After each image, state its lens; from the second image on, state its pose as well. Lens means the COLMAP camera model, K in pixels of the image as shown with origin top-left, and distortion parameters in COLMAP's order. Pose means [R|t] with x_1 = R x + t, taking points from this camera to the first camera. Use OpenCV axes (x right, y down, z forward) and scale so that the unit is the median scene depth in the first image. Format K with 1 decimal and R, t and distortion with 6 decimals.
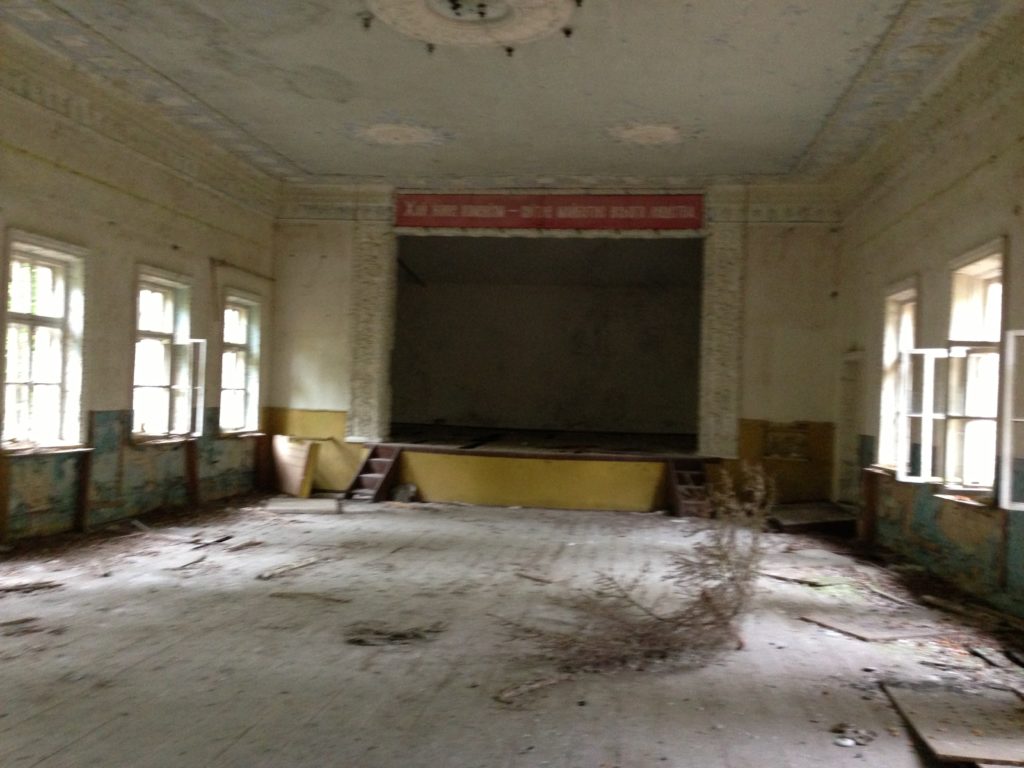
lens RADIAL K [[960.3, 0, 512.0], [0, 960.3, 384.0], [0, 0, 1]] dist [0.168872, -0.286182]
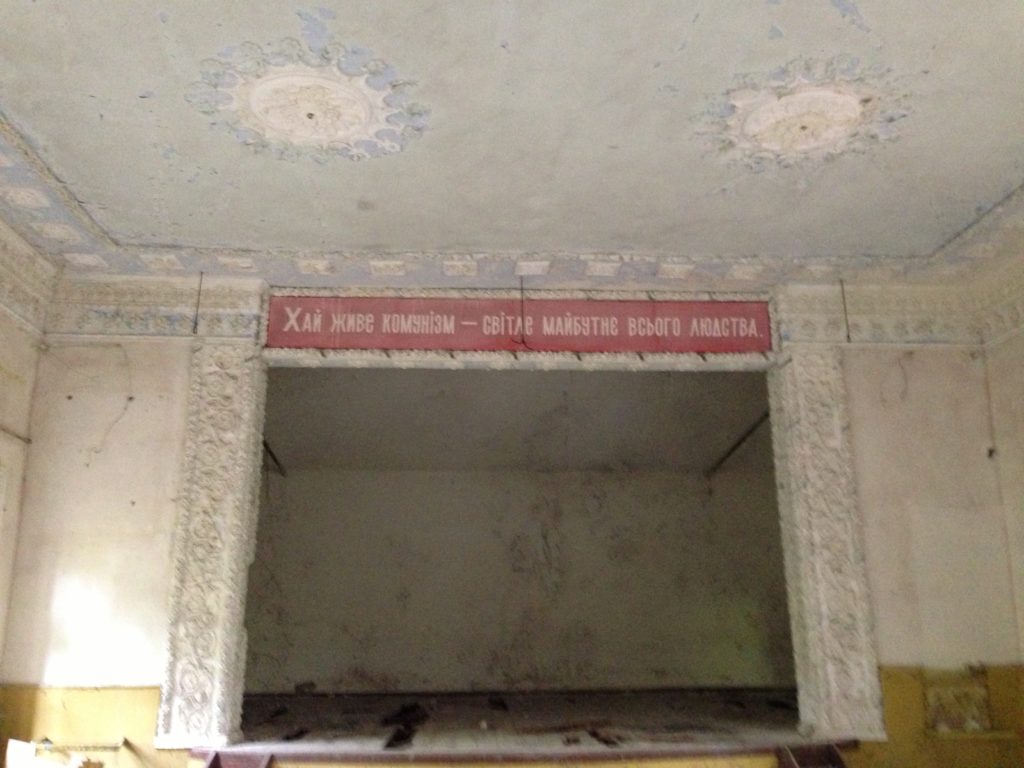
lens RADIAL K [[960.3, 0, 512.0], [0, 960.3, 384.0], [0, 0, 1]] dist [0.168872, -0.286182]
pose [[0.980042, 0.009230, 0.198578, -0.096613], [0.038235, 0.971519, -0.233857, 0.001323], [-0.195081, 0.236783, 0.951776, 0.441478]]
